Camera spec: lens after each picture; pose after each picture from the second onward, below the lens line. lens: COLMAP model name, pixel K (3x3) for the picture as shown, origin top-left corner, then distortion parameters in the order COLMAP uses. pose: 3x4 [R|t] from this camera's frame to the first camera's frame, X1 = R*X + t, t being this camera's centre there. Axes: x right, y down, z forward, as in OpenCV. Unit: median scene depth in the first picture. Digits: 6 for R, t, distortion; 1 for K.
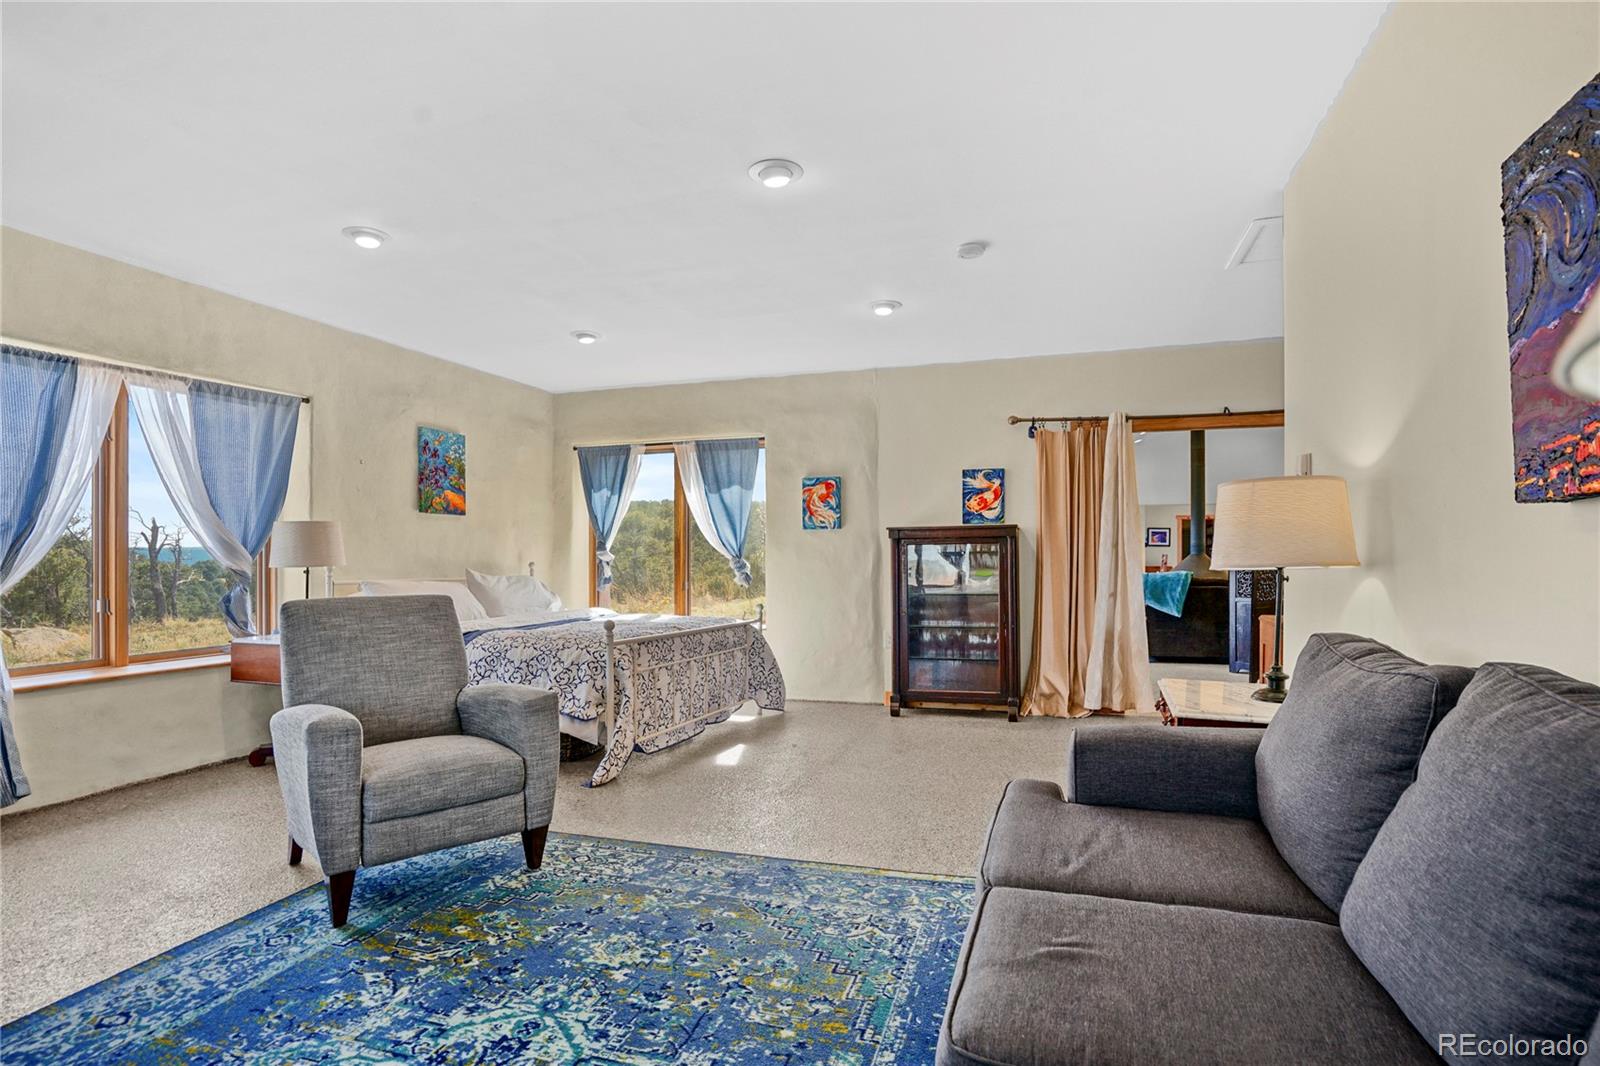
lens RADIAL K [[812.9, 0, 801.2], [0, 812.9, 544.9], [0, 0, 1]] dist [0.000471, 0.000068]
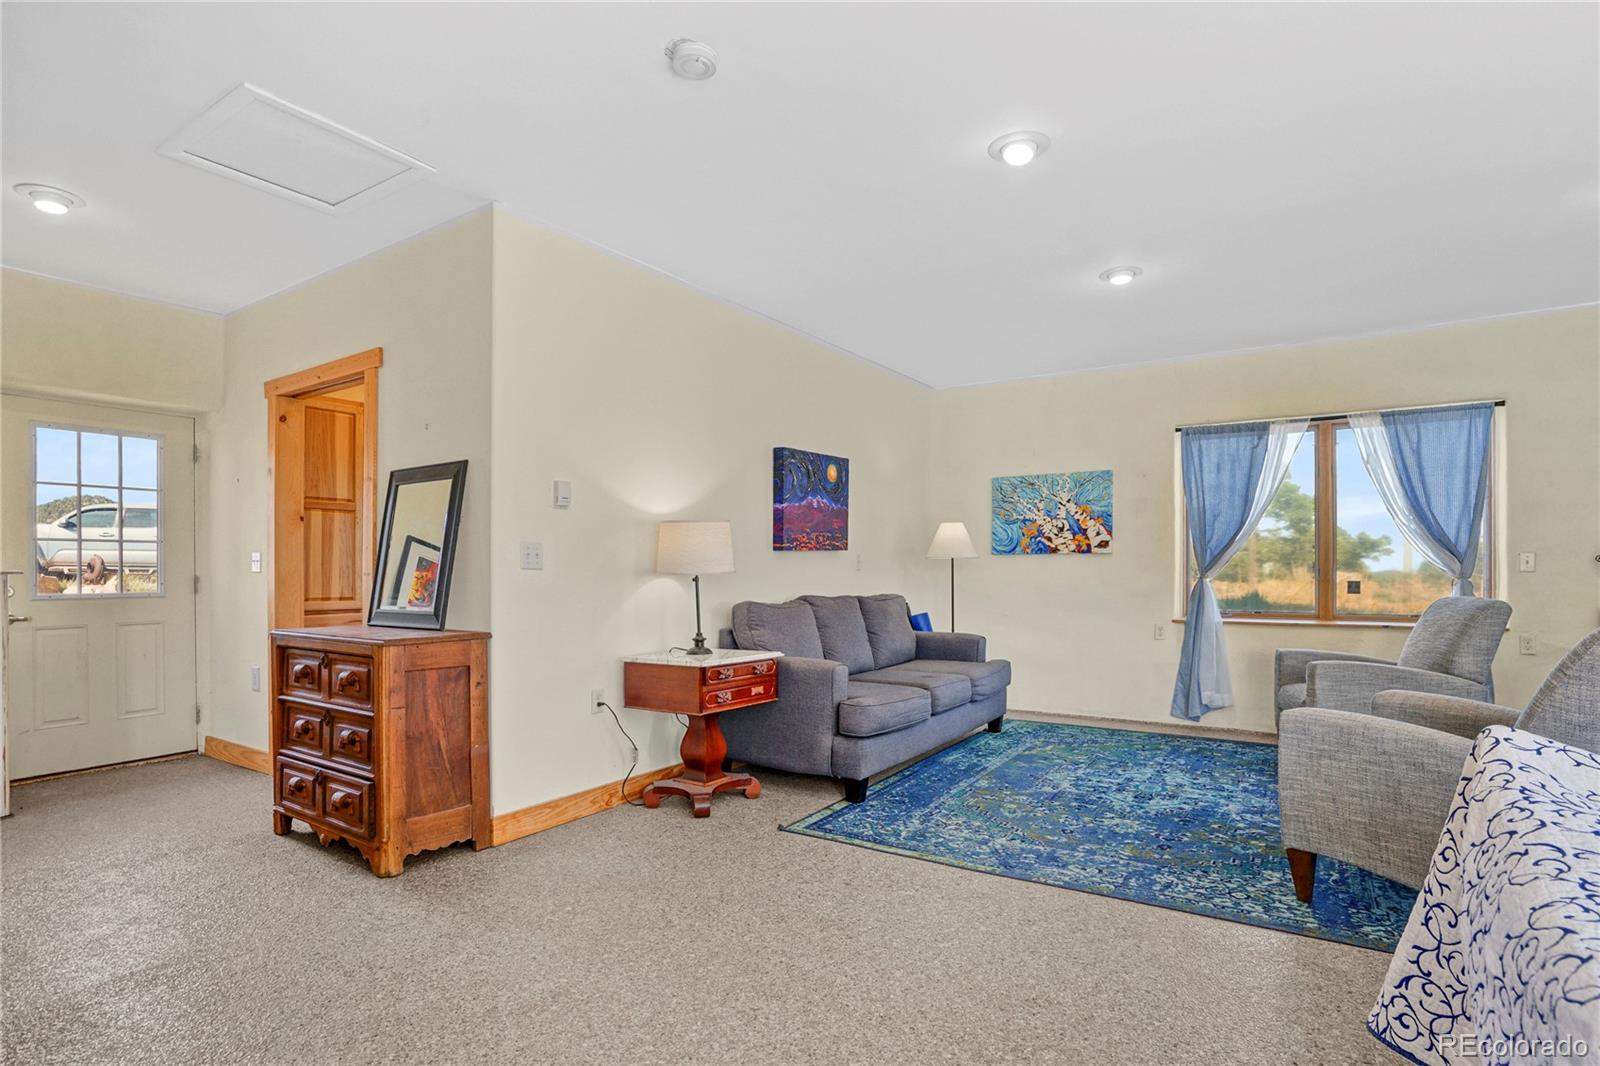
lens RADIAL K [[812.9, 0, 796.5], [0, 812.9, 545.8], [0, 0, 1]] dist [0.000471, 0.000068]
pose [[-0.963672, 0.009329, 0.266925, -0.044208], [-0.002189, 0.999080, -0.042821, 0.039831], [-0.267079, -0.041849, -0.962766, 2.369848]]
